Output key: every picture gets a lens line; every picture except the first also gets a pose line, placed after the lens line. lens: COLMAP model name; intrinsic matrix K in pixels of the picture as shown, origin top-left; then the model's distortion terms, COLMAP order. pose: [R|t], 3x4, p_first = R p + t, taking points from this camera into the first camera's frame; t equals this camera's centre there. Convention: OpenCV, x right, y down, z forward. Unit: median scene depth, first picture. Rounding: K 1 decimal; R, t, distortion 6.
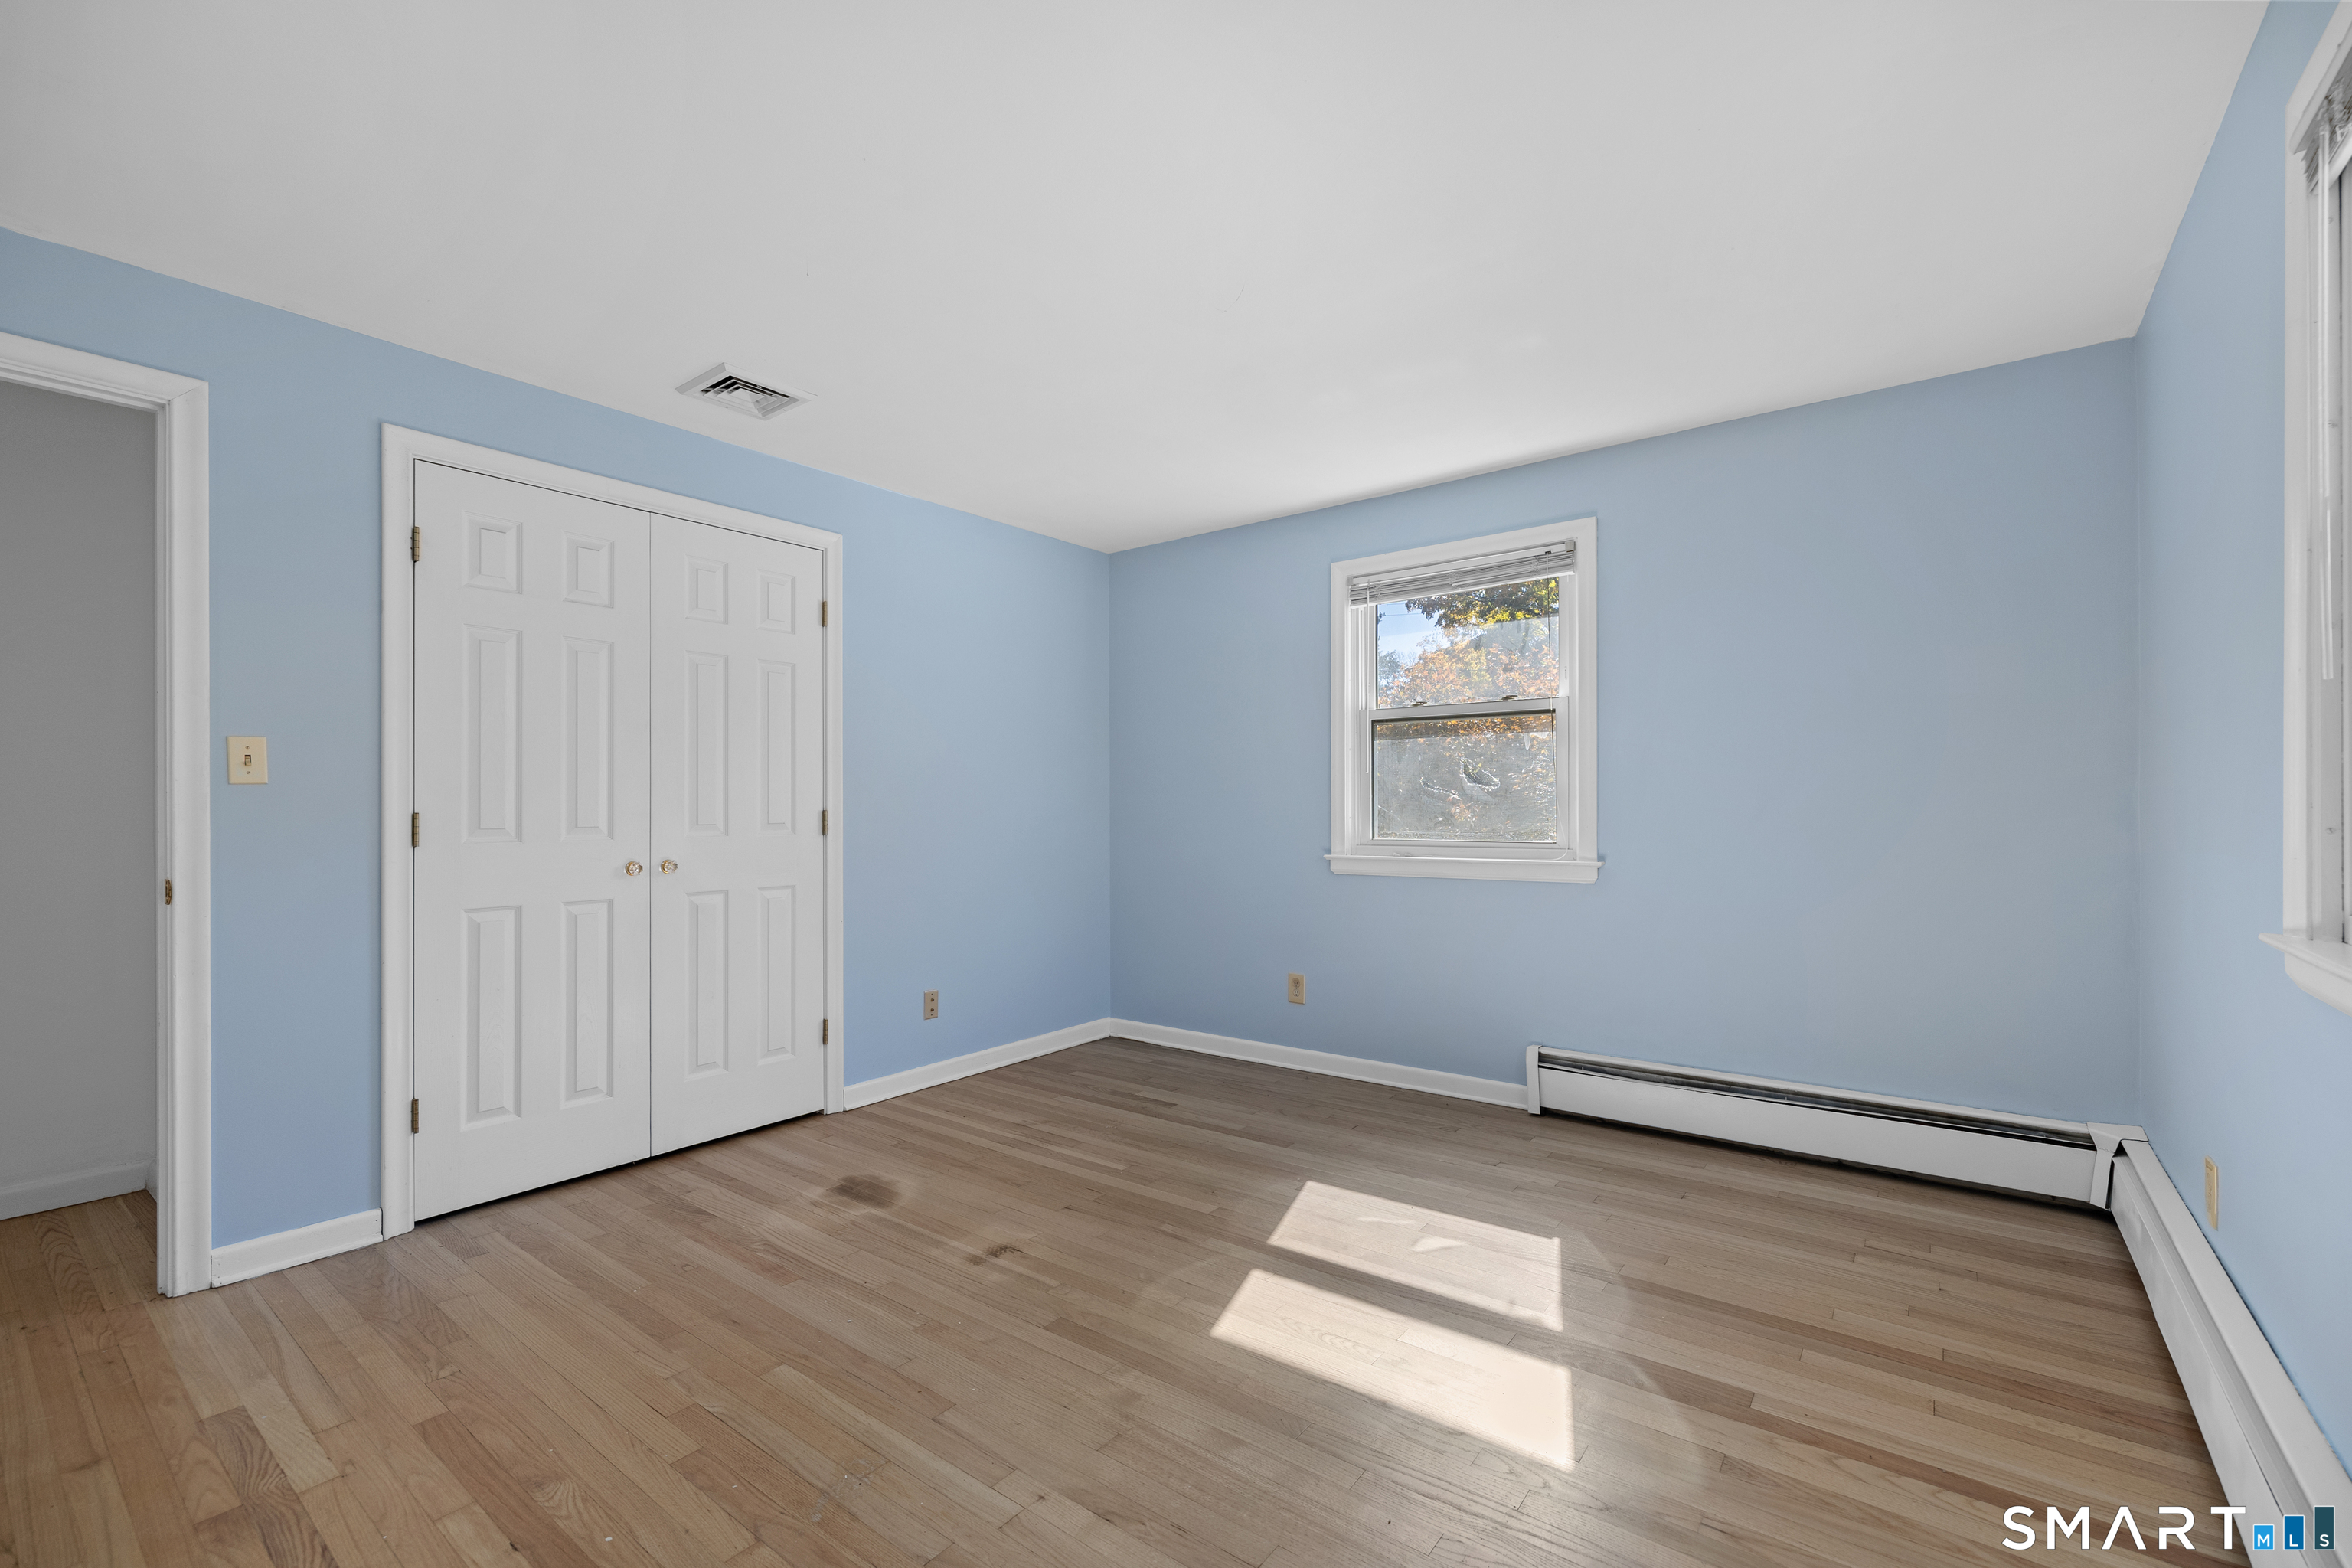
lens RADIAL K [[990.8, 0, 1177.4], [0, 990.8, 792.5], [0, 0, 1]] dist [0.002158, 0.000027]
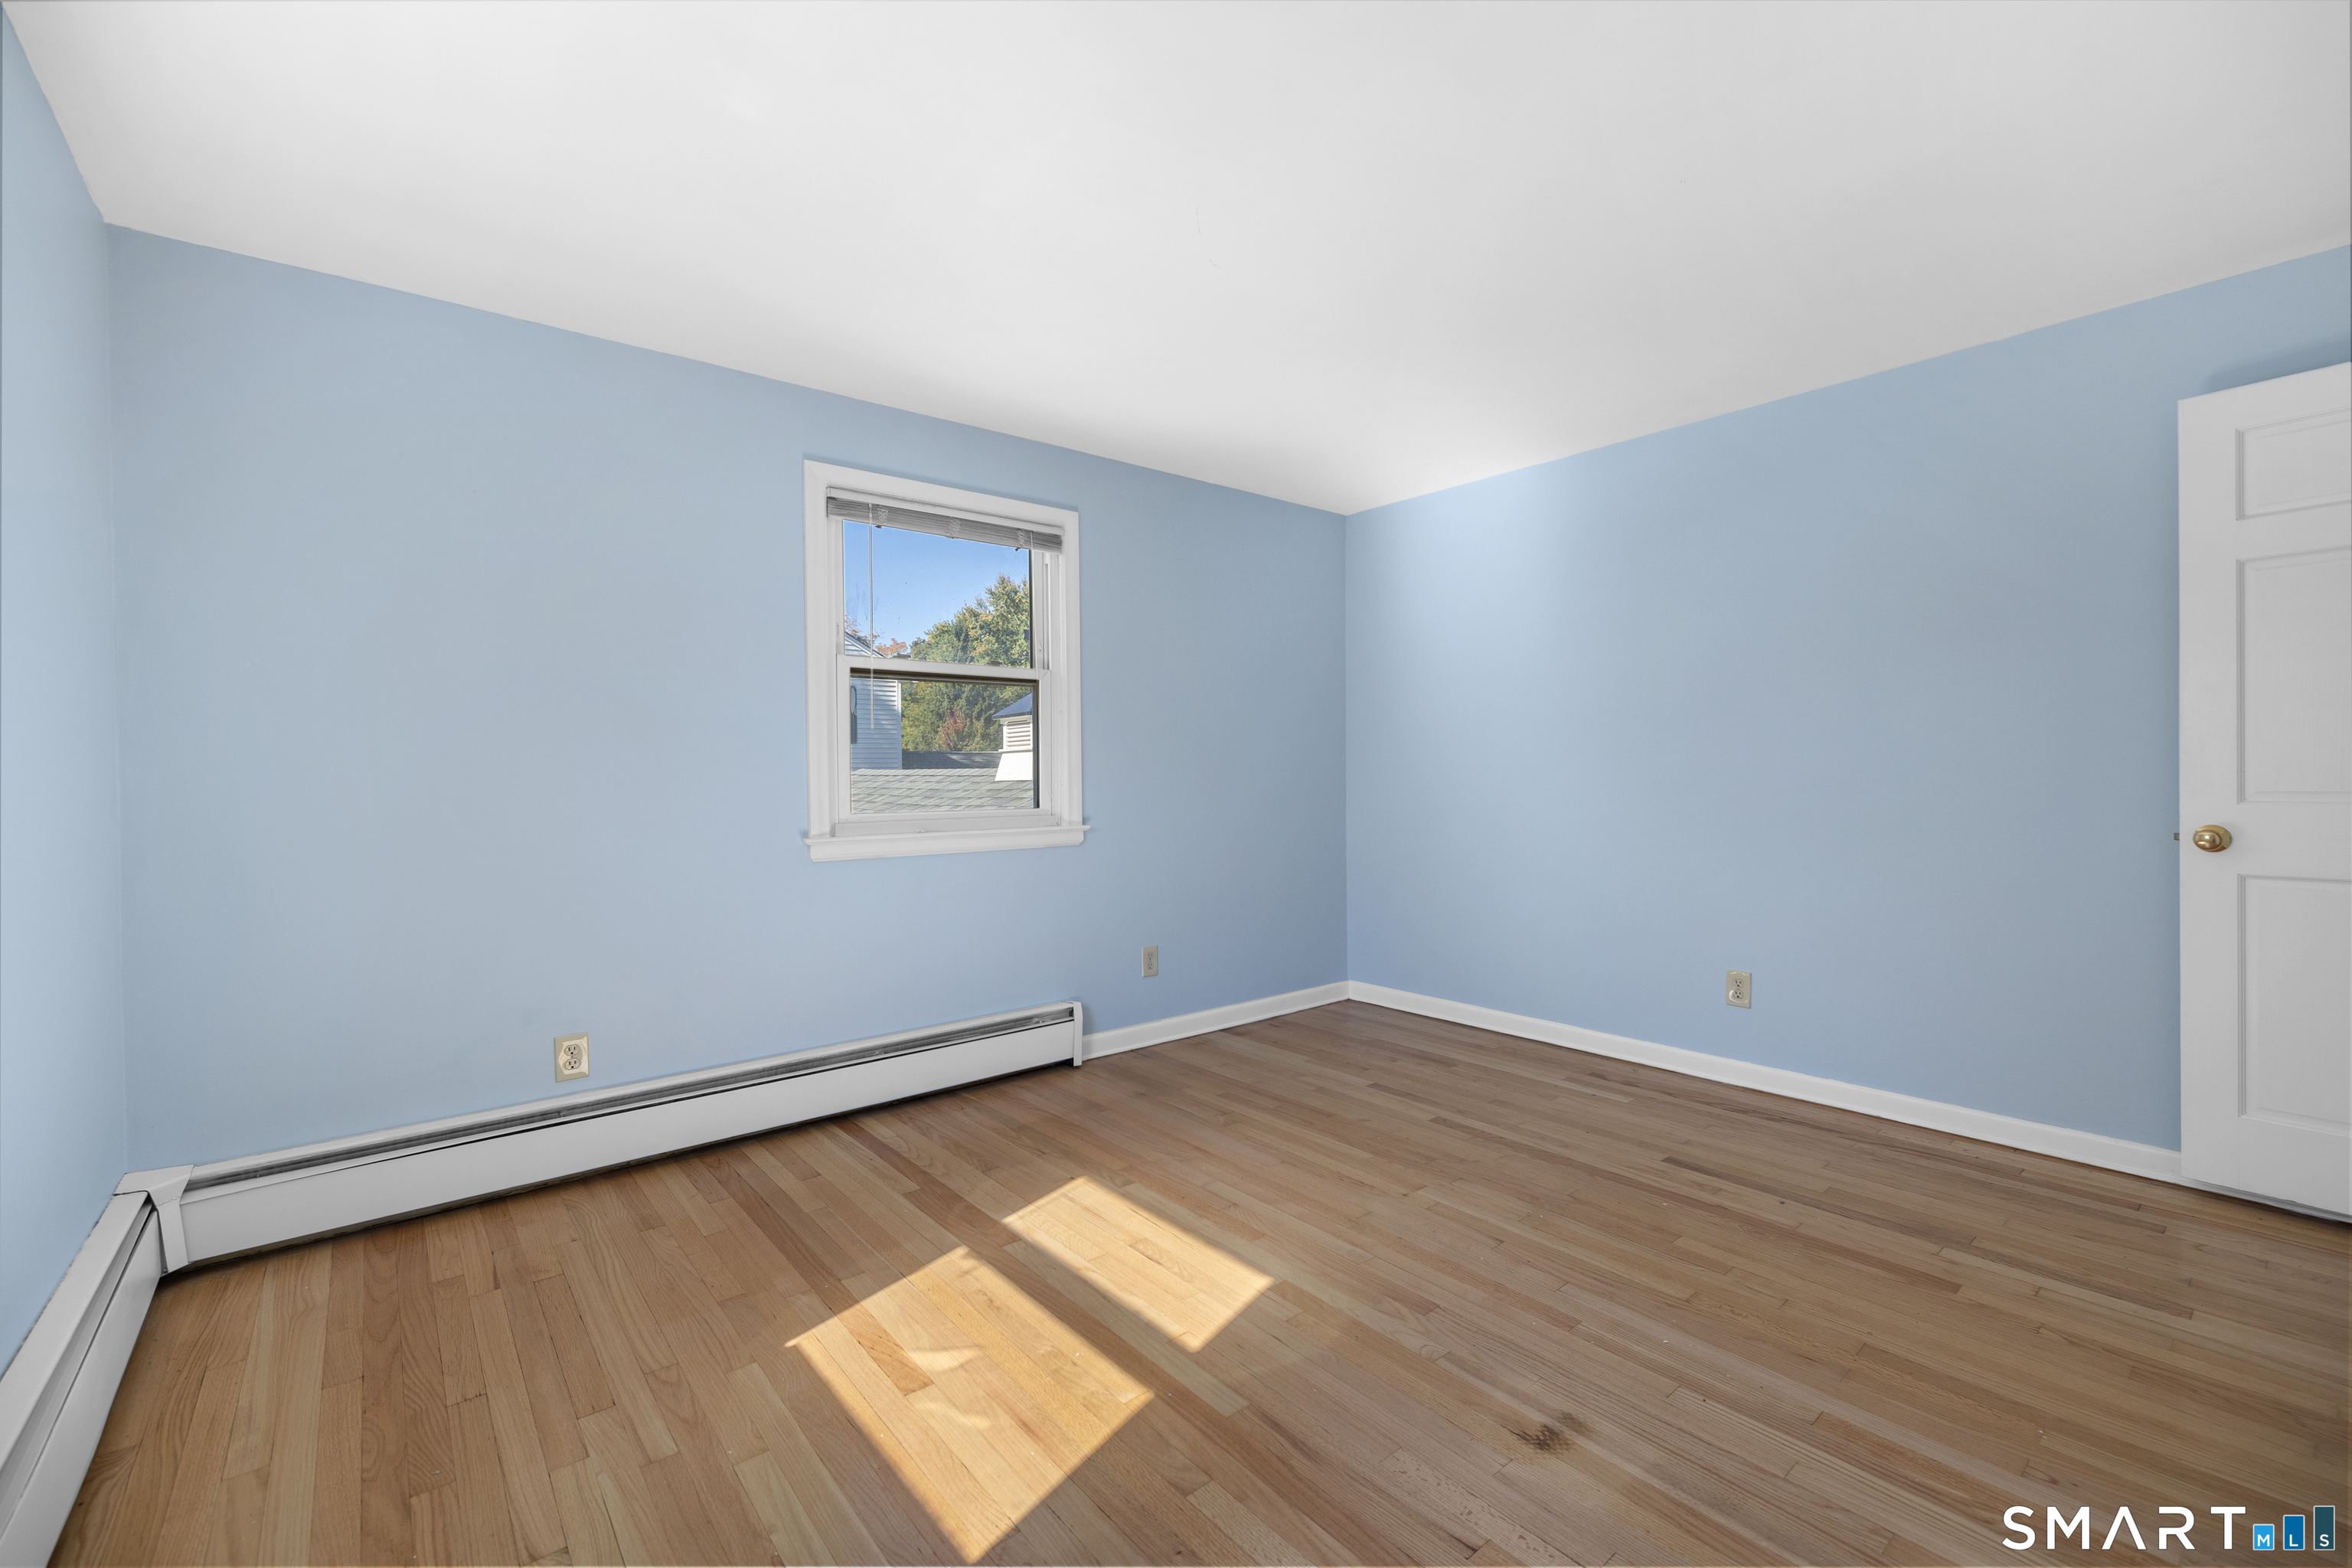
lens RADIAL K [[990.8, 0, 1177.4], [0, 990.8, 792.5], [0, 0, 1]] dist [0.002158, 0.000027]
pose [[-0.975315, 0.006871, 0.220710, -0.097398], [0.007932, 0.999961, 0.003919, 0.025572], [-0.220675, 0.005573, -0.975332, 1.913529]]
